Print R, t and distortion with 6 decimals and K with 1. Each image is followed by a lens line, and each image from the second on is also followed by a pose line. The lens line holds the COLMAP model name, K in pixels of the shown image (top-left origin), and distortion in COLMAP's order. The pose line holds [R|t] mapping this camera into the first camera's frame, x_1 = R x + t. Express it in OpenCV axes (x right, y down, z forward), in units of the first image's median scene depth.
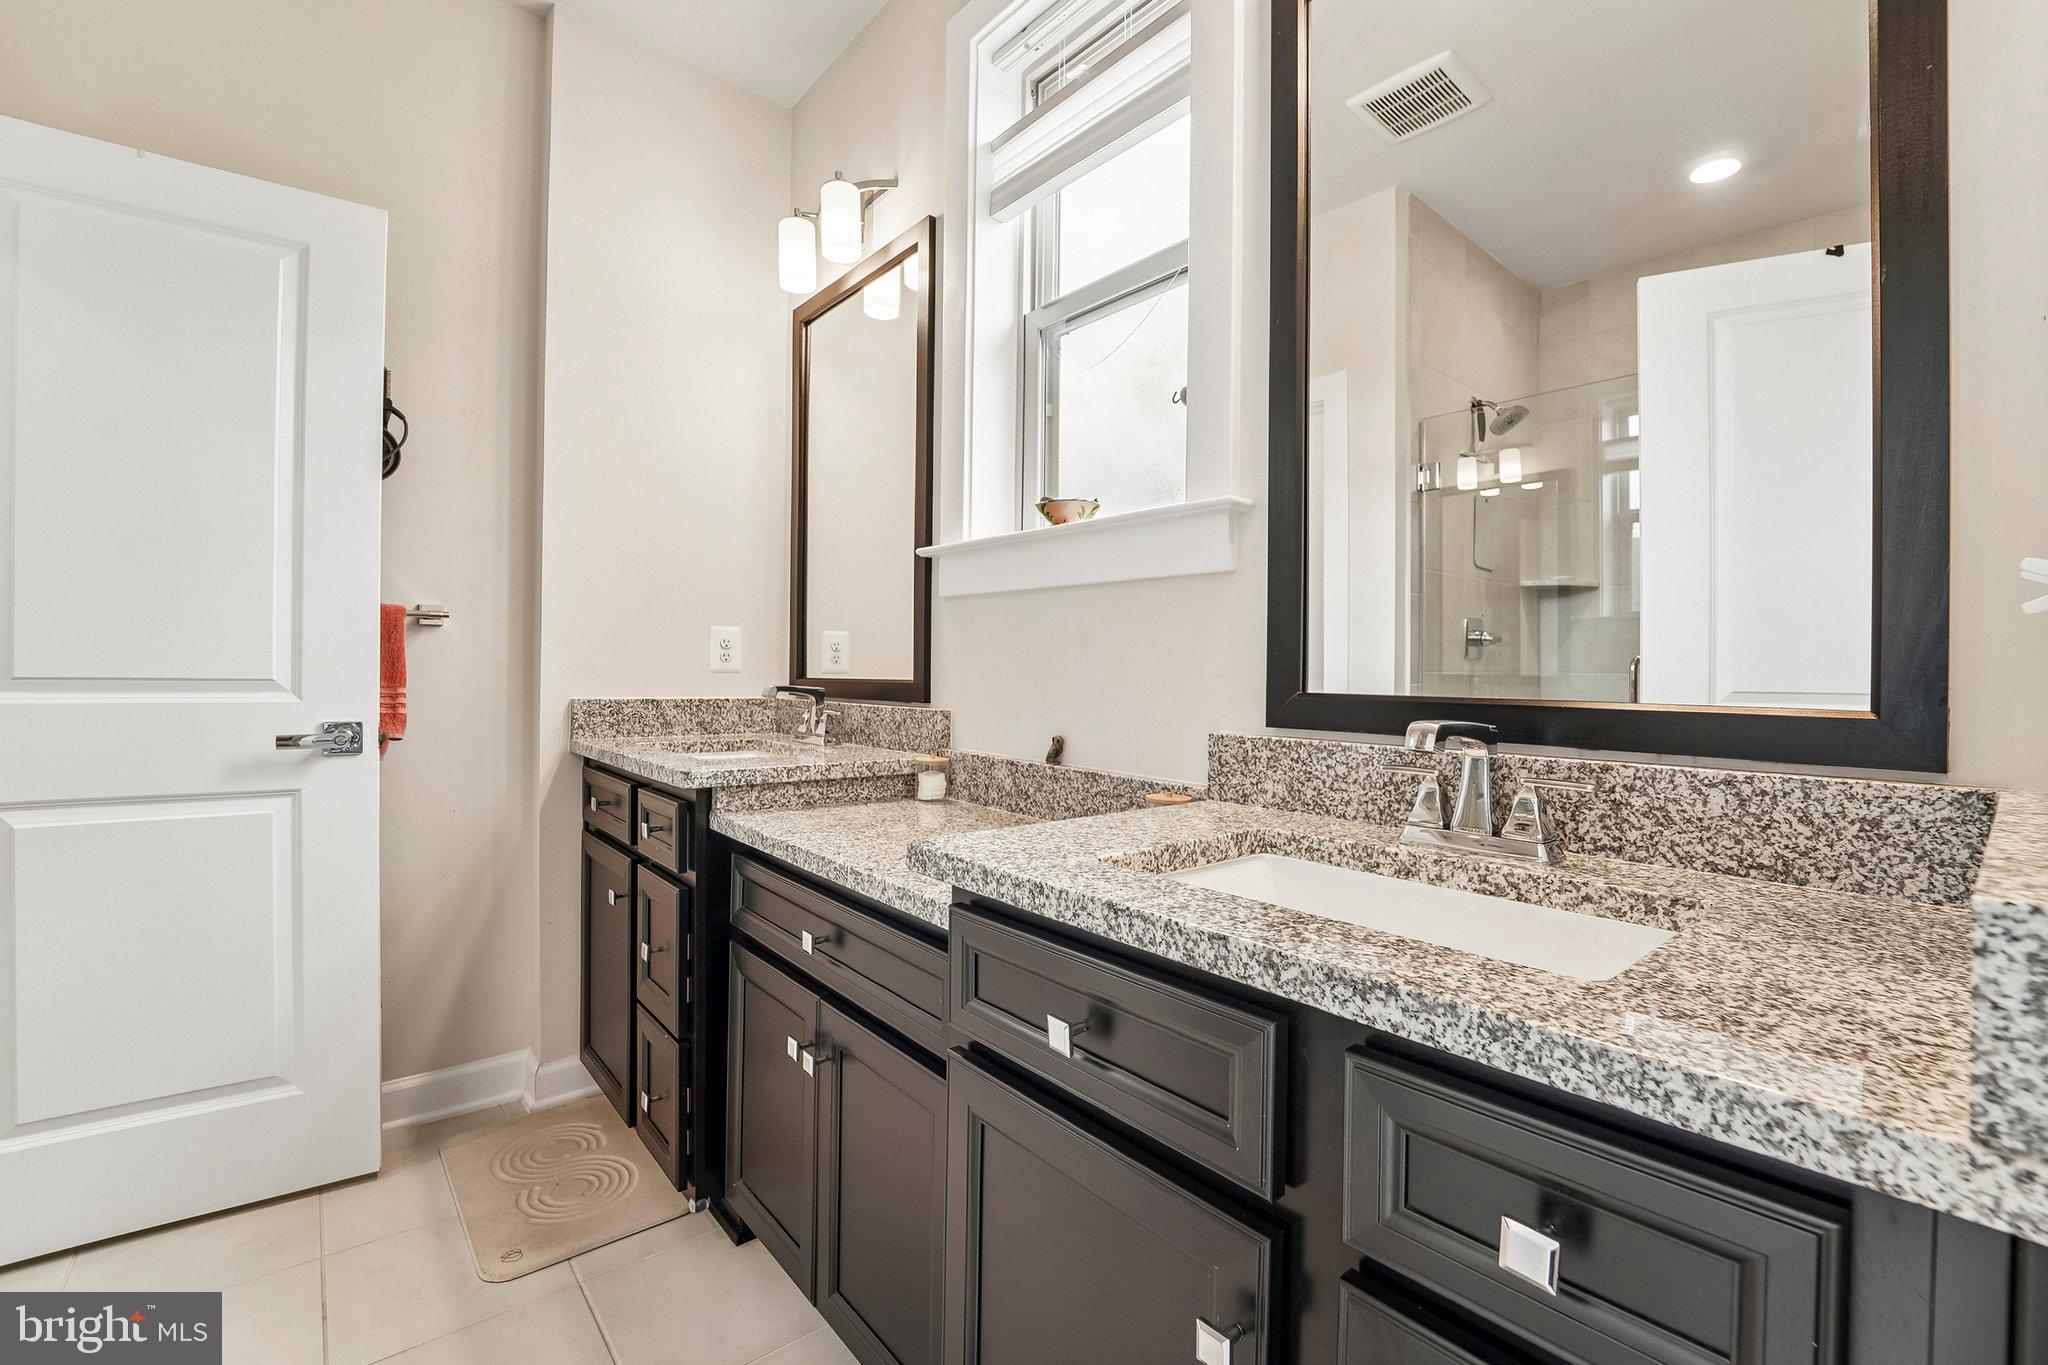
lens RADIAL K [[846.4, 0, 1030.7], [0, 846.4, 680.4], [0, 0, 1]] dist [-0.027254, 0.001579]
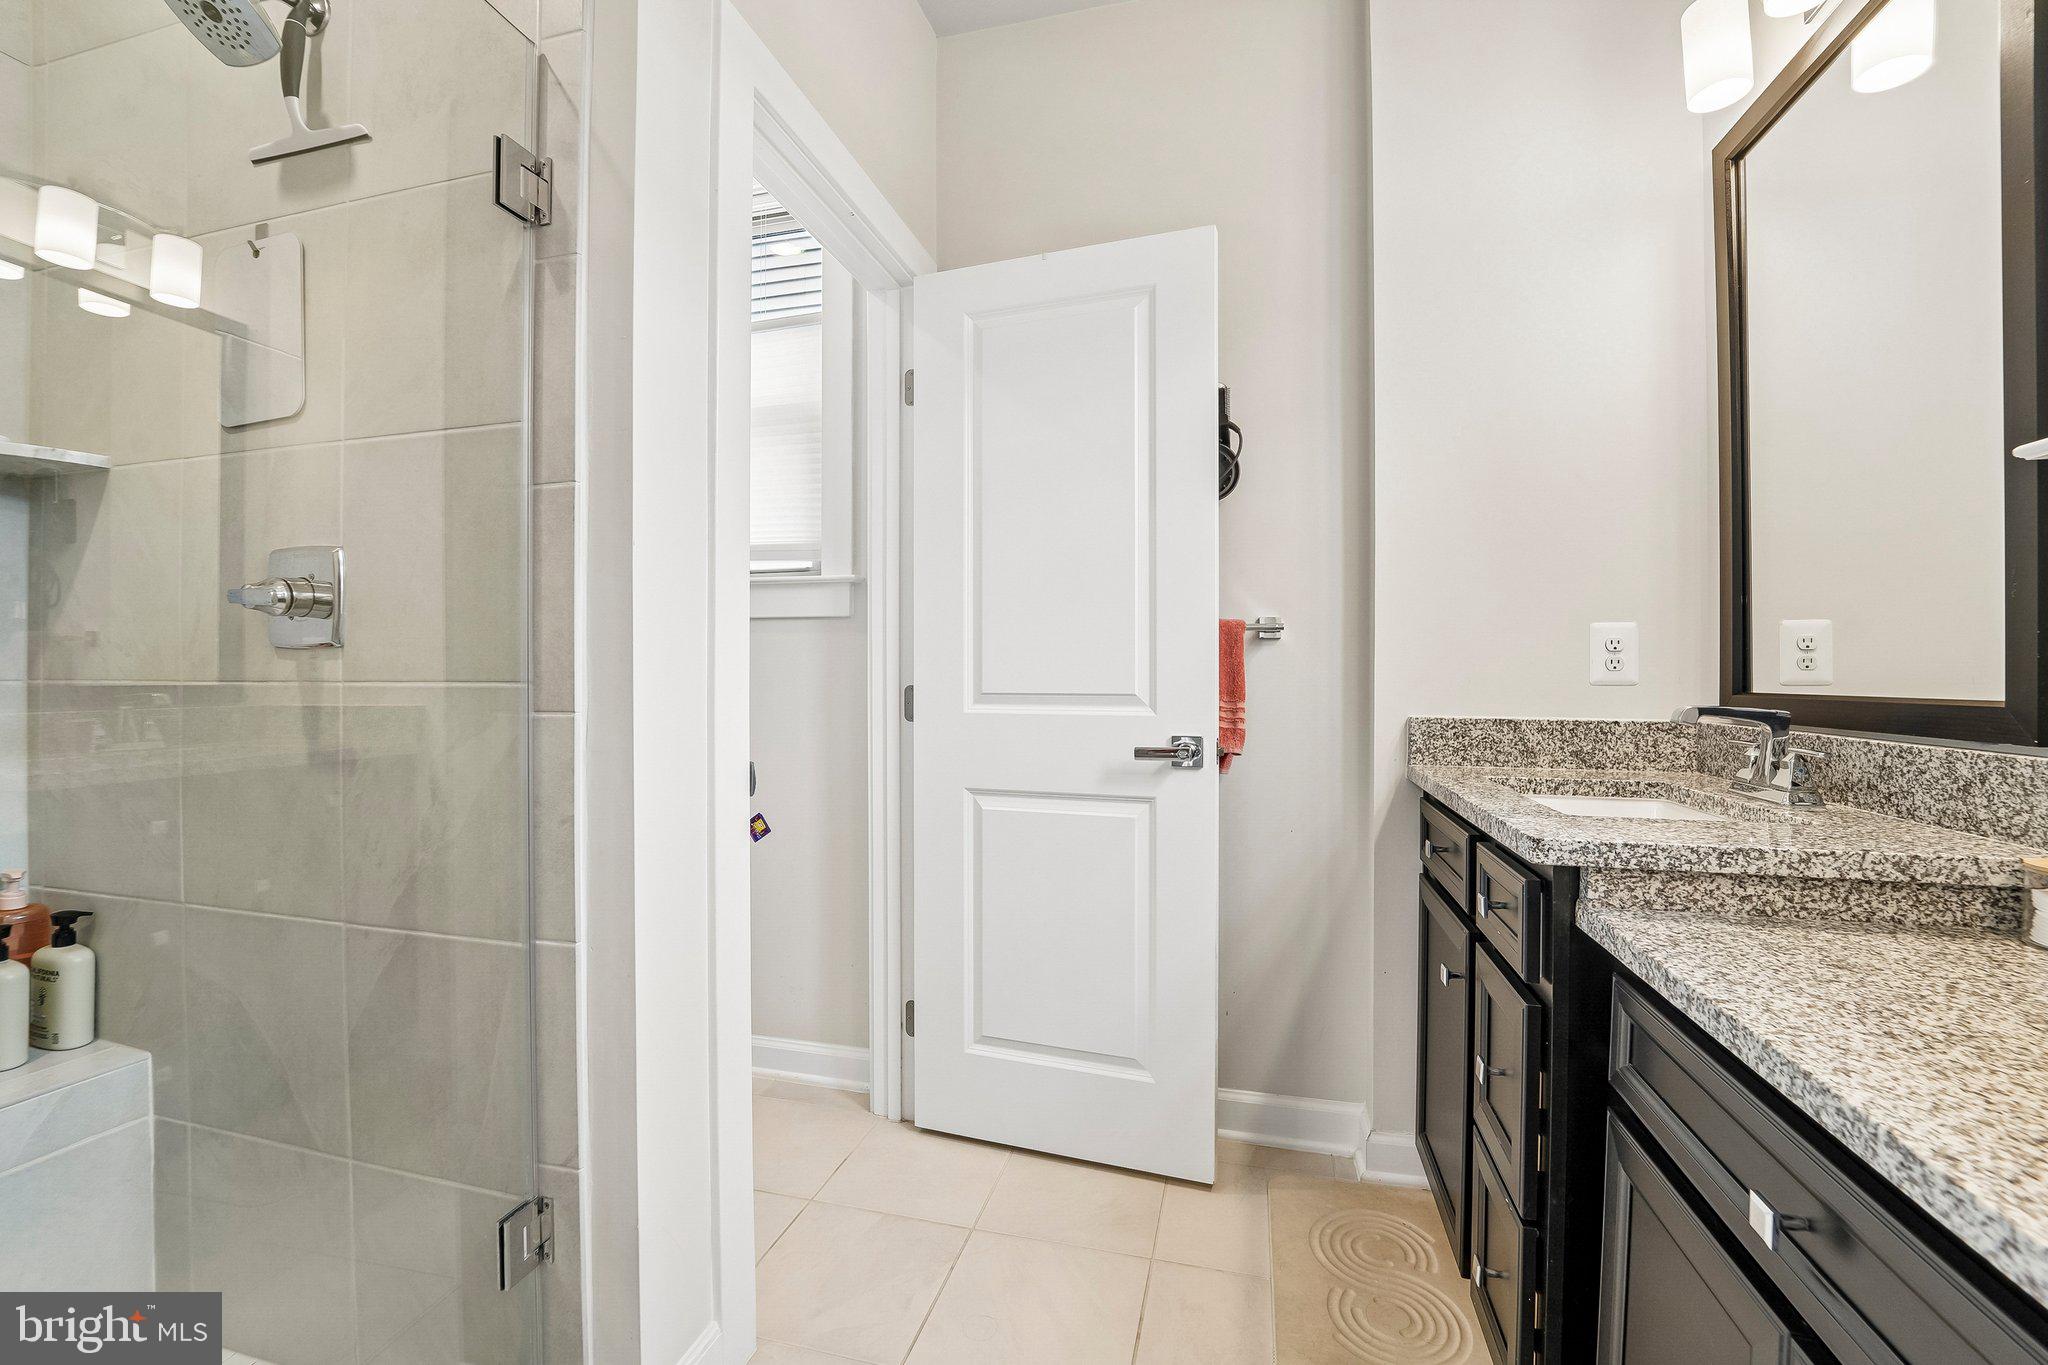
lens RADIAL K [[846.4, 0, 1036.2], [0, 846.4, 677.9], [0, 0, 1]] dist [-0.027254, 0.001579]
pose [[0.570057, -0.008650, -0.821560, -0.070601], [-0.000642, 0.999940, -0.010973, -0.009744], [0.821605, 0.006783, 0.570017, 0.236973]]
